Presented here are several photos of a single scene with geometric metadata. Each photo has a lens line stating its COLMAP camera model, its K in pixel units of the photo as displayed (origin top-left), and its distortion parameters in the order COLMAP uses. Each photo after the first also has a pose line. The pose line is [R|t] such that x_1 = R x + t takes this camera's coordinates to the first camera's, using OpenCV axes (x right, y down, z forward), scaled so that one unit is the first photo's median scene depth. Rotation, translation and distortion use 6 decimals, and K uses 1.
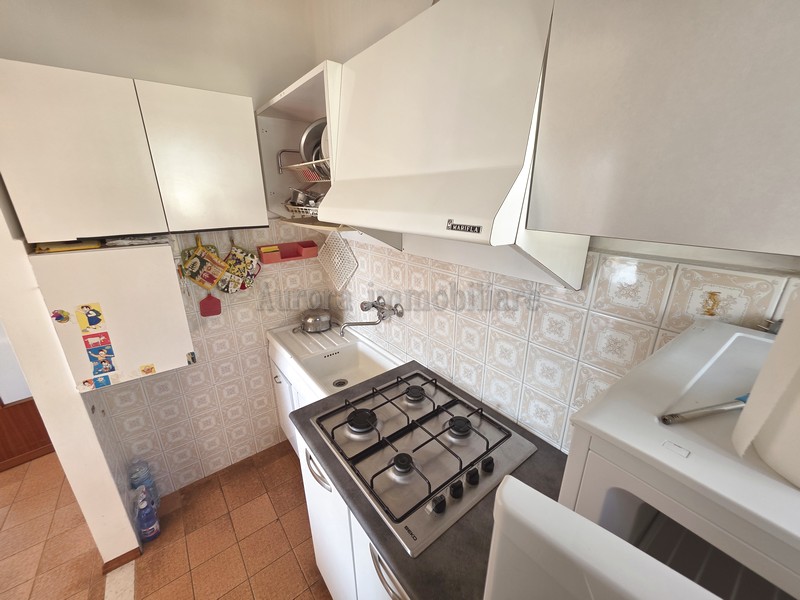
lens RADIAL K [[318.9, 0, 400.8], [0, 318.9, 299.6], [0, 0, 1]] dist [-0.000086, -0.000154]
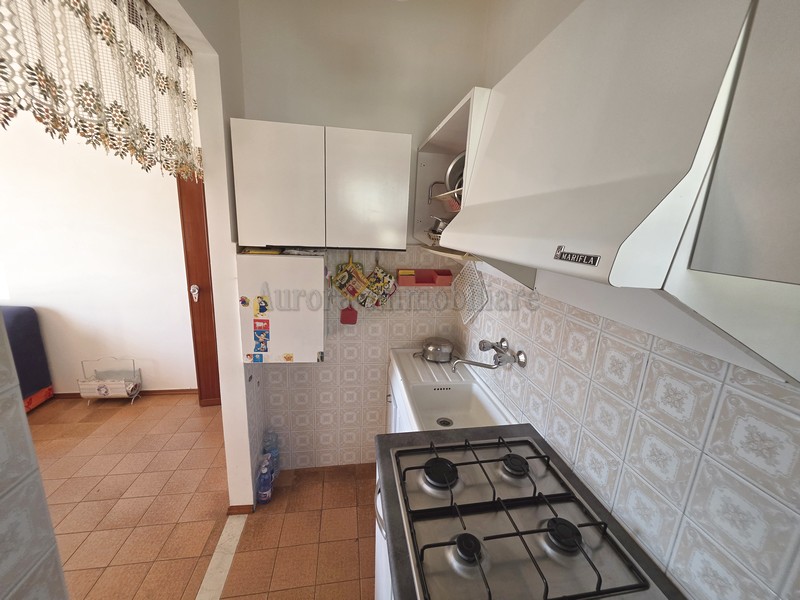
lens RADIAL K [[318.9, 0, 400.8], [0, 318.9, 299.6], [0, 0, 1]] dist [-0.000086, -0.000154]
pose [[0.875657, 0.152569, -0.458201, 0.088943], [-0.201905, 0.977543, -0.060359, -0.005074], [0.438702, 0.145367, 0.886797, 0.094990]]
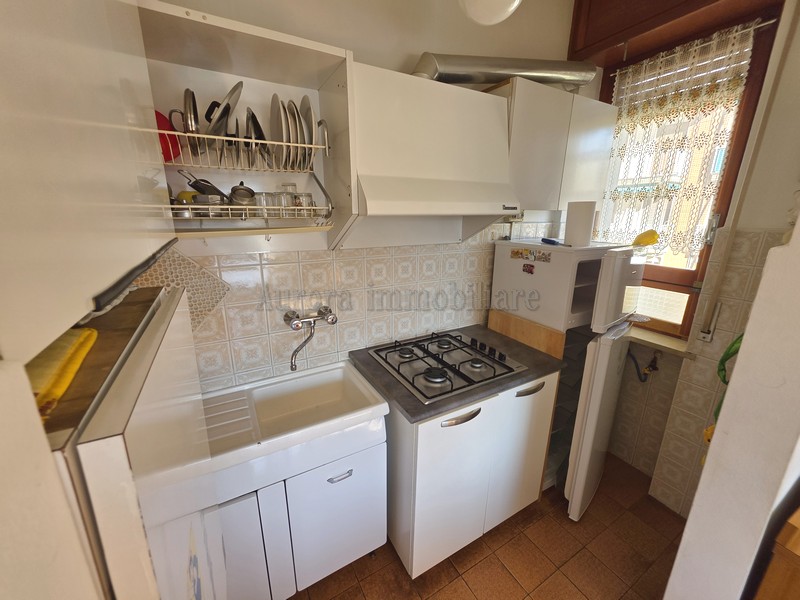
lens RADIAL K [[315.0, 0, 400.0], [0, 315.0, 300.0], [0, 0, 1]] dist [0.000363, -0.000014]
pose [[0.145434, -0.256136, 0.955637, -1.010515], [0.312540, 0.928340, 0.201256, -0.142611], [-0.938705, 0.269406, 0.215065, 0.646782]]
